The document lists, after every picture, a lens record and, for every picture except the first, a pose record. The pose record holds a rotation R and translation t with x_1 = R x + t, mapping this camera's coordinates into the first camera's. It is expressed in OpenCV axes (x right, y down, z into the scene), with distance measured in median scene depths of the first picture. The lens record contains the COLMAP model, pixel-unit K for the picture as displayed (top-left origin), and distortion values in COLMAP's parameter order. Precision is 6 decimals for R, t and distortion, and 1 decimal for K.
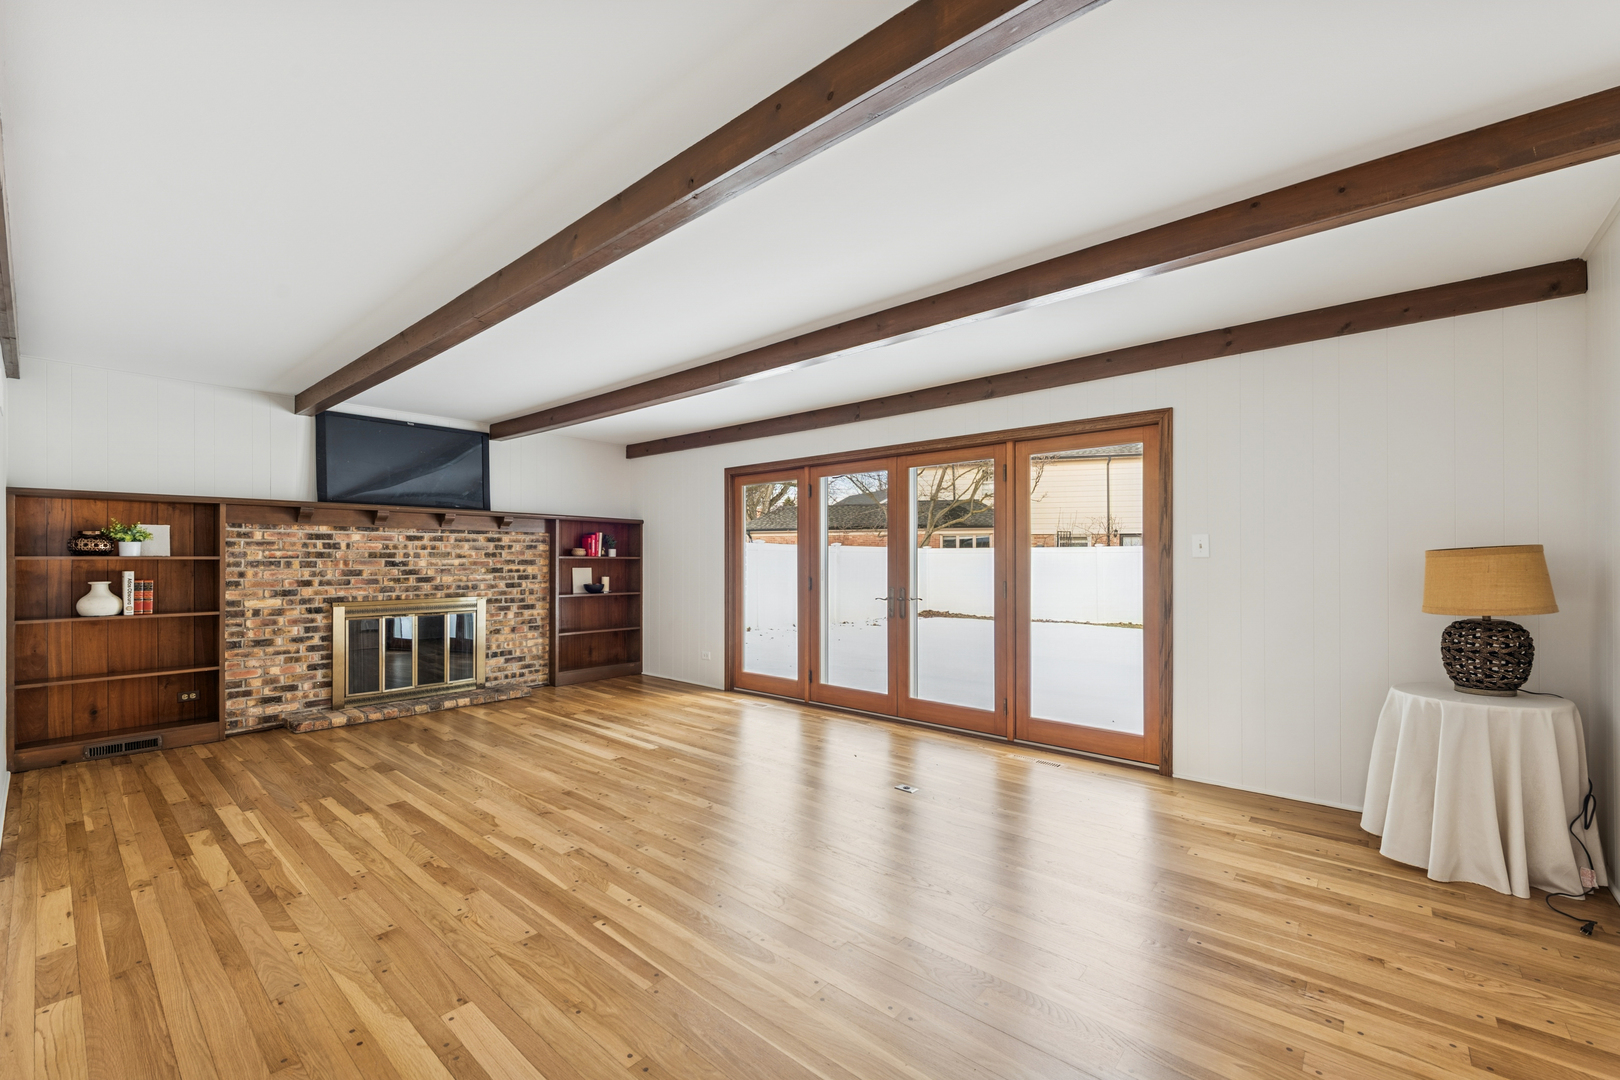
lens RADIAL K [[663.5, 0, 817.3], [0, 663.5, 561.5], [0, 0, 1]] dist [0.012306, -0.003898]
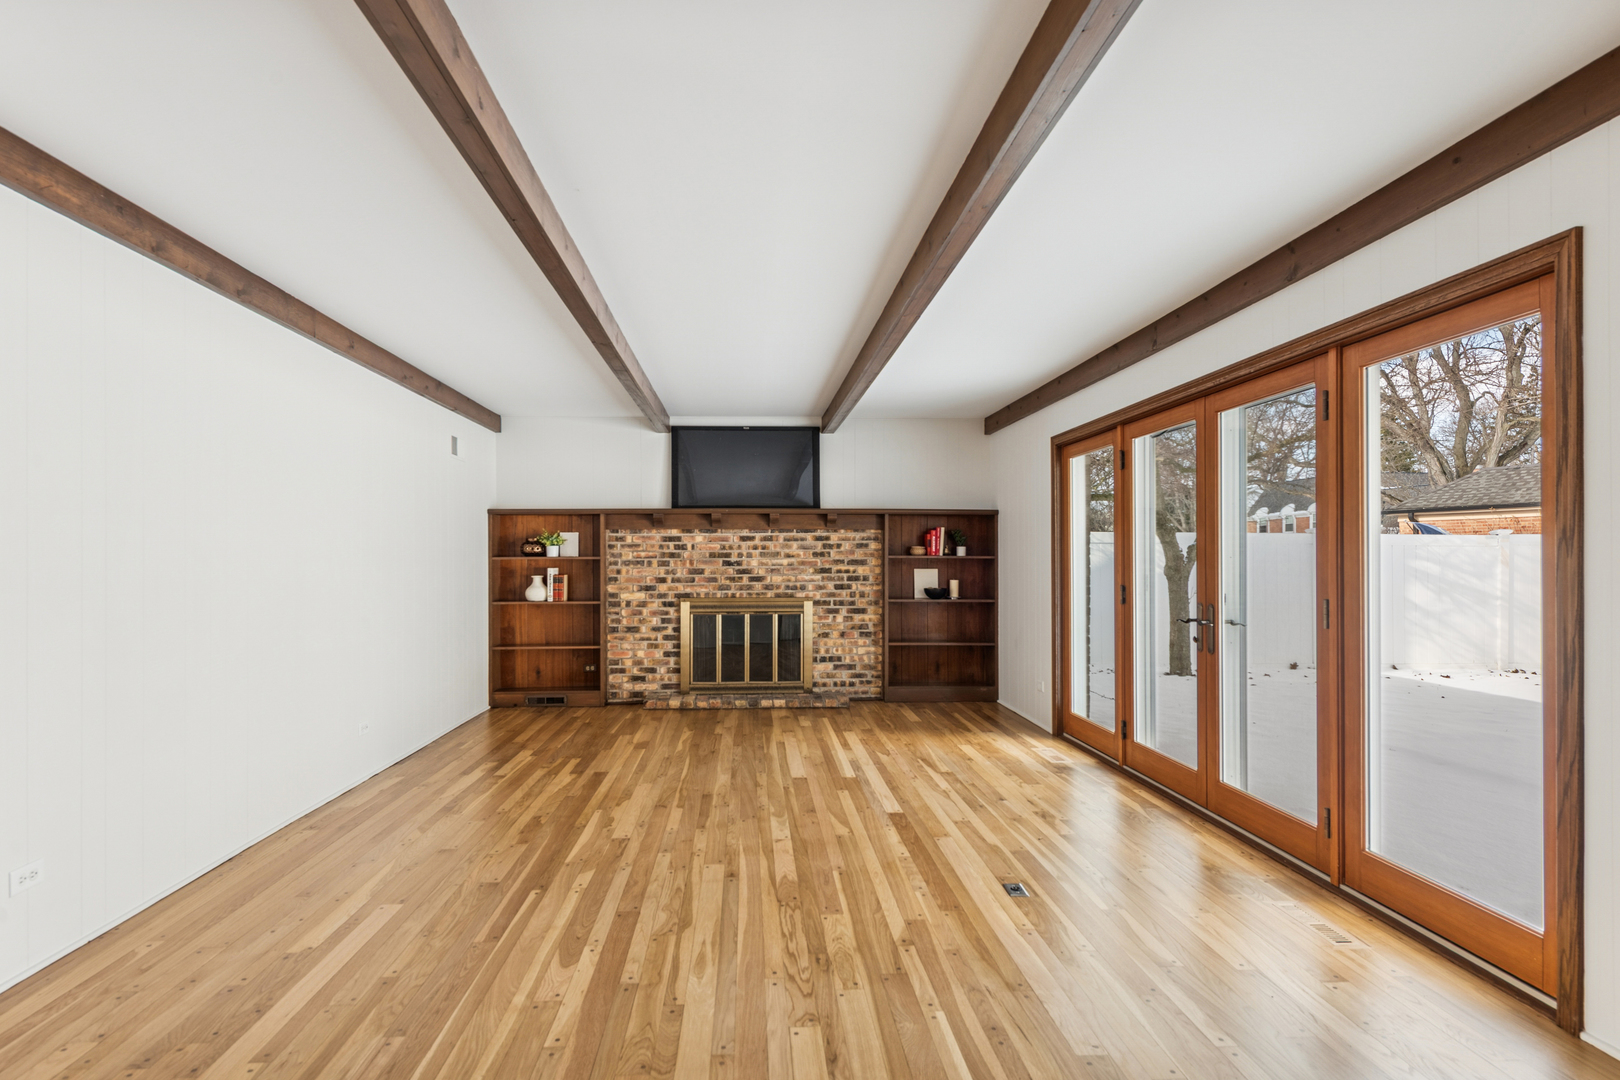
lens RADIAL K [[857.4, 0, 785.4], [0, 857.4, 561.0], [0, 0, 1]] dist [0.023474, -0.004672]
pose [[0.686235, 0.001887, -0.727378, 0.461920], [-0.001711, 0.999998, 0.000981, -0.001783], [0.727378, 0.000571, 0.686237, 0.151744]]
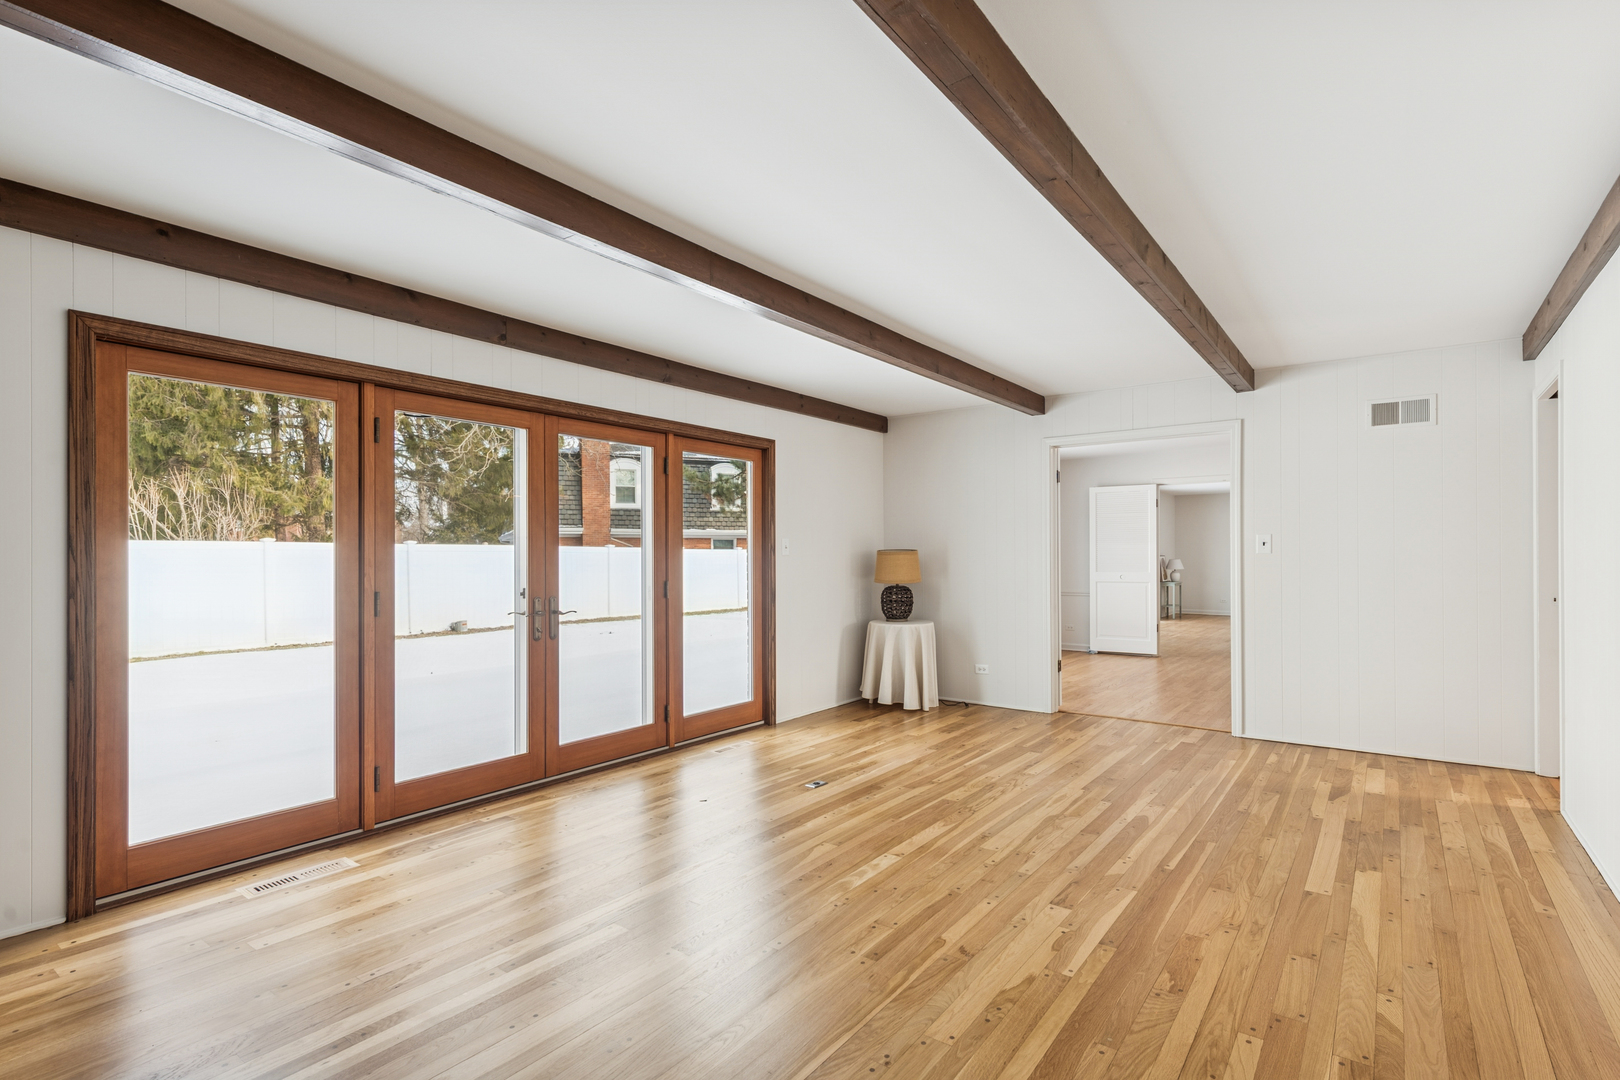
lens RADIAL K [[776.4, 0, 817.1], [0, 776.4, 555.2], [0, 0, 1]] dist [0.016225, -0.002343]
pose [[-0.074704, 0.001842, 0.997204, -0.769226], [0.006887, 0.999975, -0.001331, -0.002810], [-0.997182, 0.006768, -0.074715, 0.800950]]
